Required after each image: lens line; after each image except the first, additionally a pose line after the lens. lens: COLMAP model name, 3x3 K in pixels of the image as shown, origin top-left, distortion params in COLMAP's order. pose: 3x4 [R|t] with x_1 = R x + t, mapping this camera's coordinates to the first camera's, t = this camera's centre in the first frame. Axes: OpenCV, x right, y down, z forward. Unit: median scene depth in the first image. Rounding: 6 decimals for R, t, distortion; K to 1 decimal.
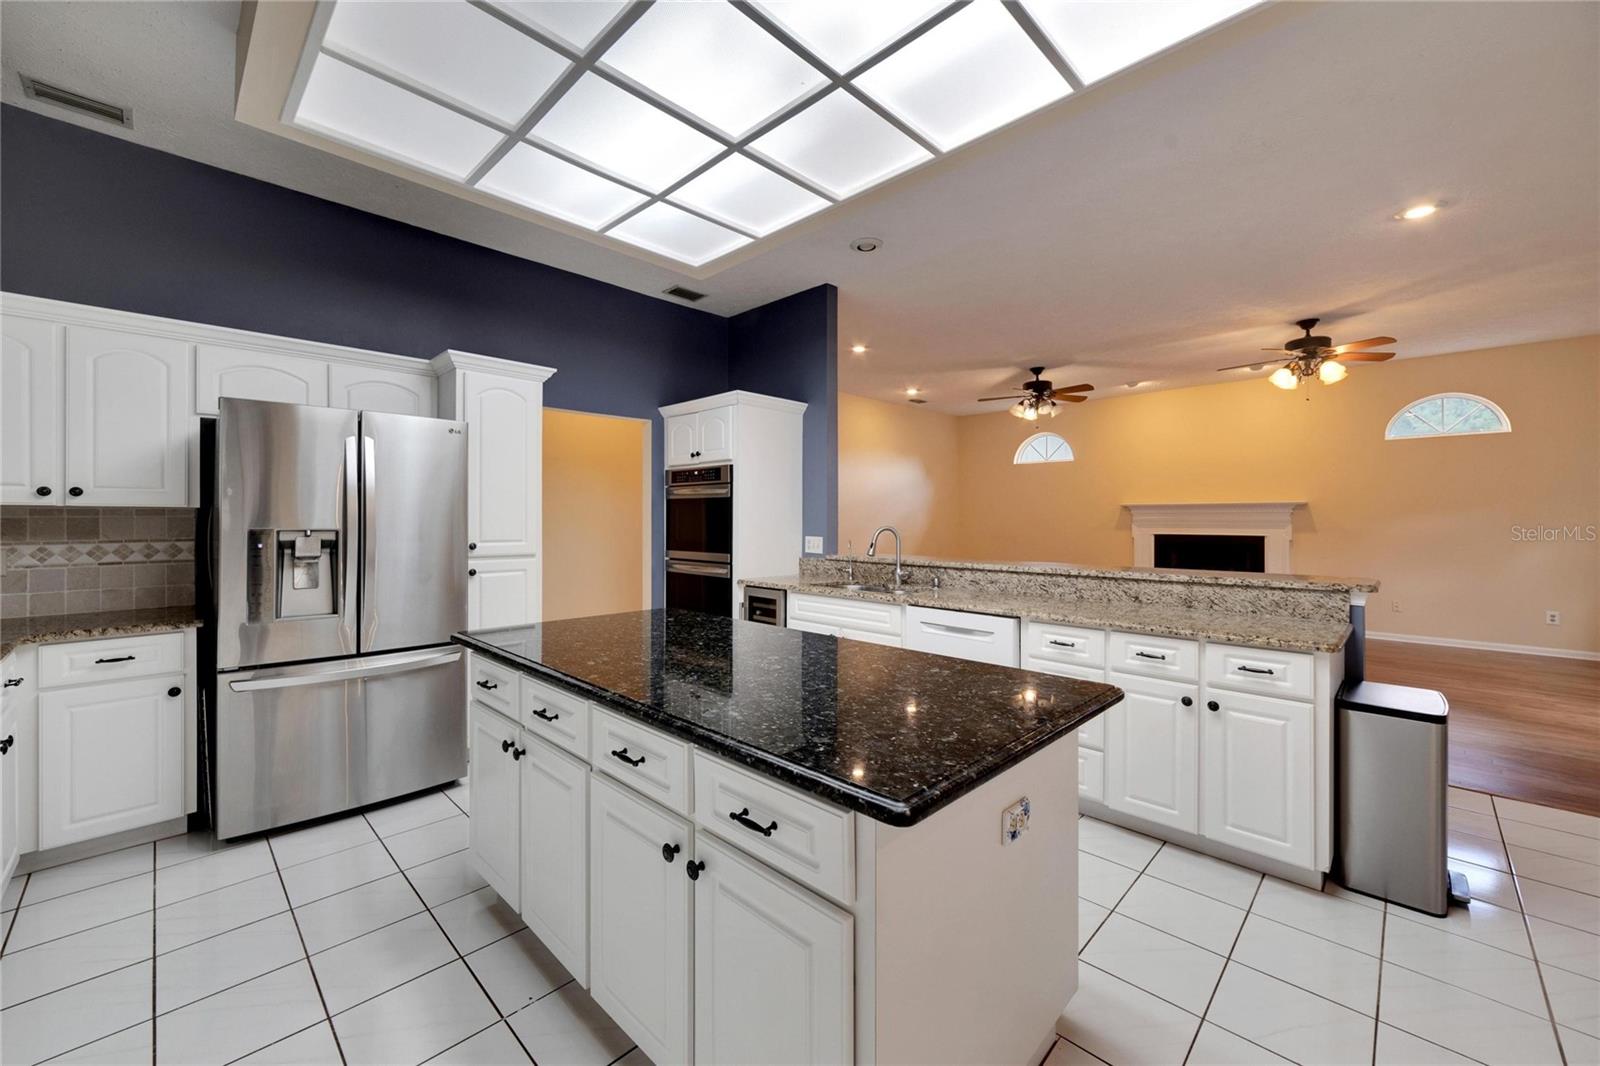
lens RADIAL K [[628.8, 0, 790.0], [0, 628.8, 522.4], [0, 0, 1]] dist [0.000856, -0.000126]
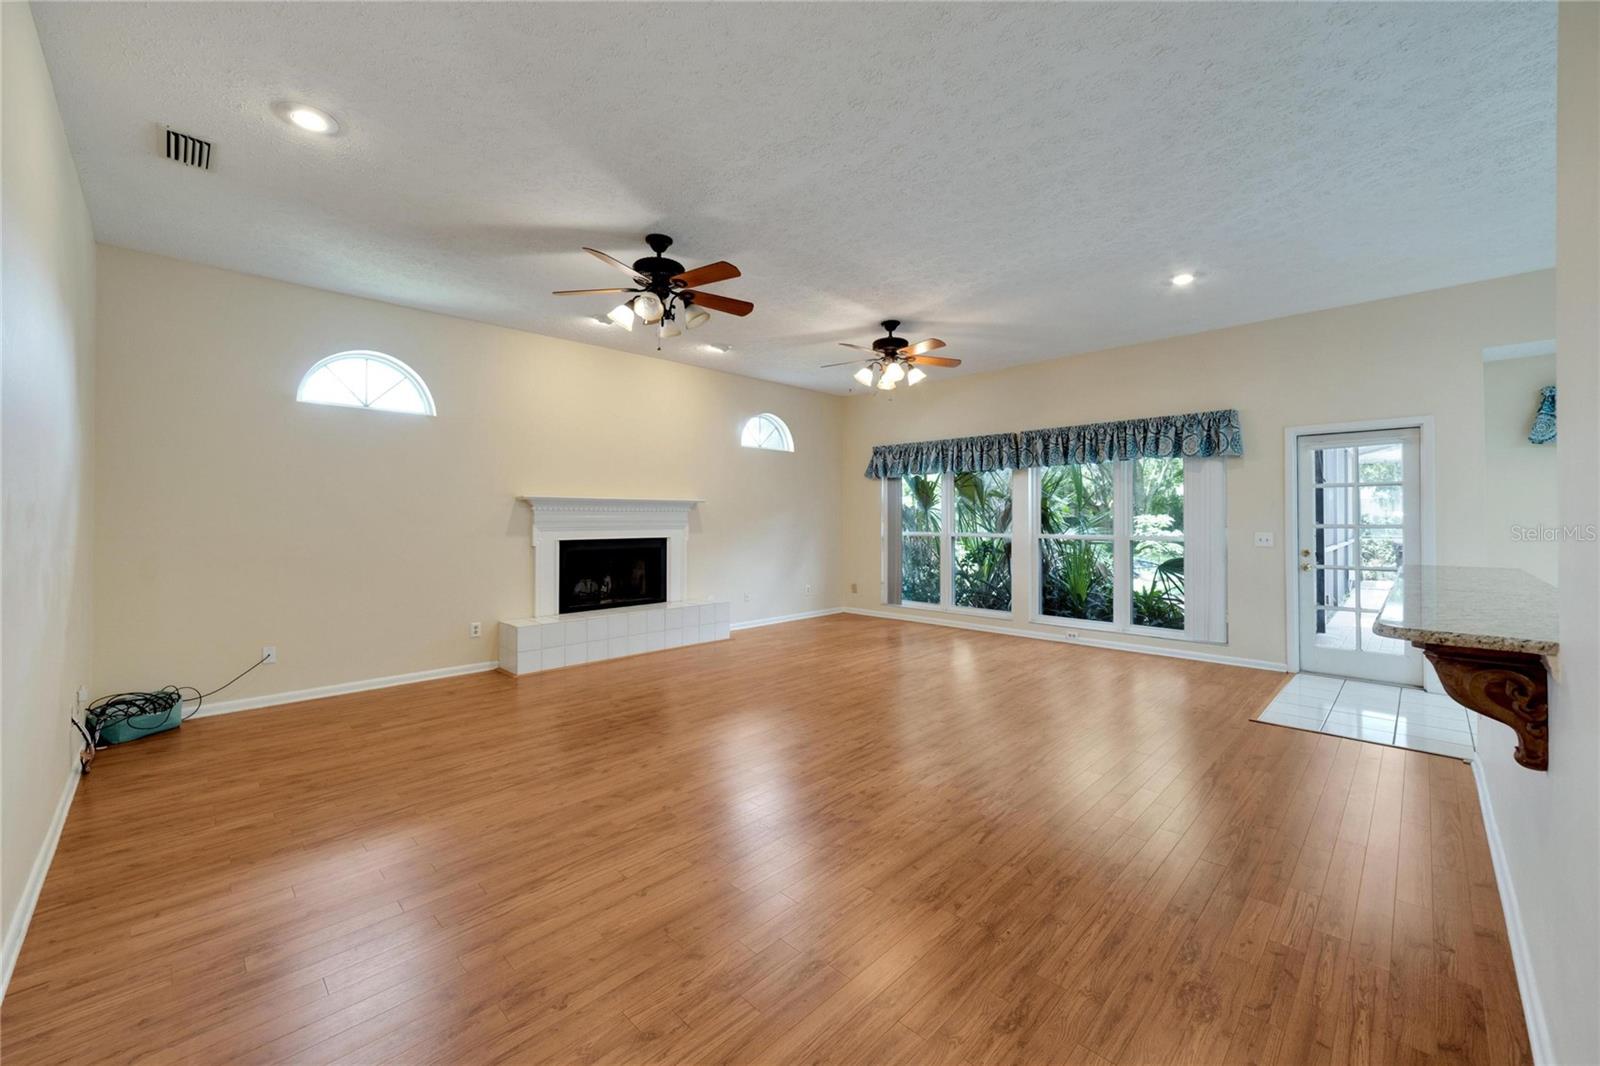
lens RADIAL K [[612.9, 0, 799.7], [0, 612.9, 521.4], [0, 0, 1]] dist [0.001937, 0.000130]
pose [[-0.005409, -0.007231, 0.999959, -0.242746], [0.006057, 0.999955, 0.007264, -0.014119], [-0.999967, 0.006096, -0.005365, 1.739043]]
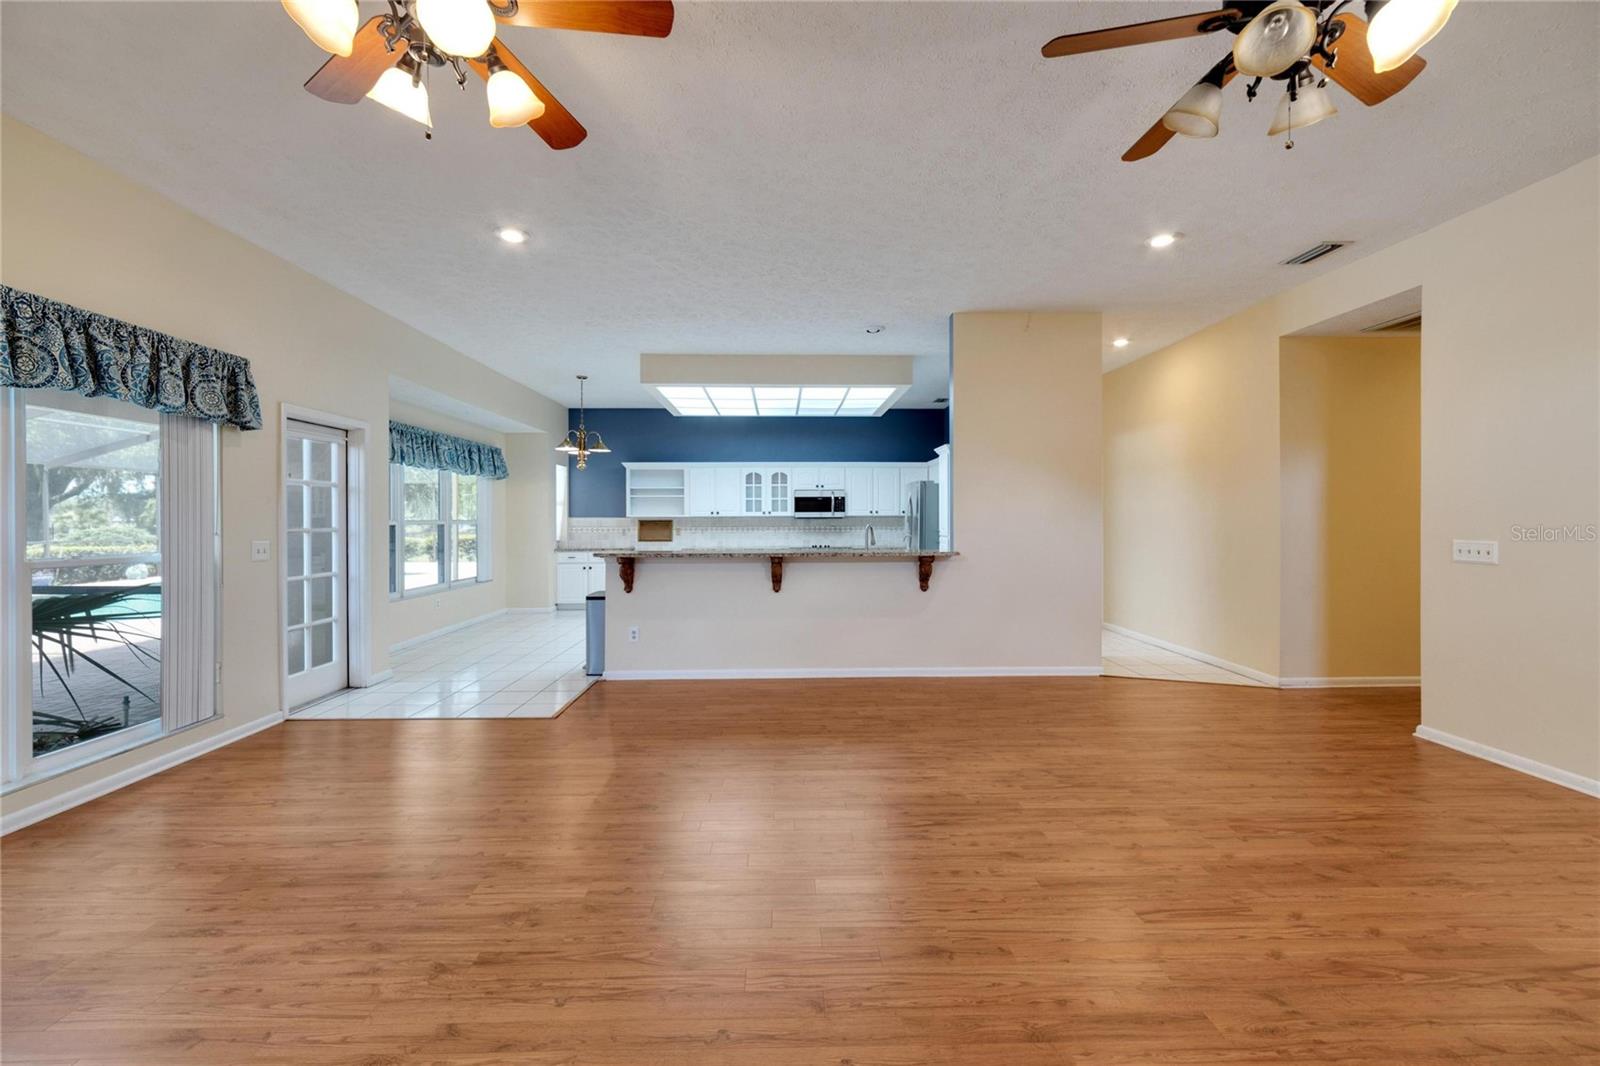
lens RADIAL K [[623.2, 0, 794.6], [0, 623.2, 520.3], [0, 0, 1]] dist [0.001843, 0.000428]
pose [[-0.698118, 0.002248, -0.715980, 1.385528], [-0.001720, 0.999987, 0.004816, -0.010724], [0.715981, 0.004594, -0.698105, 2.033642]]
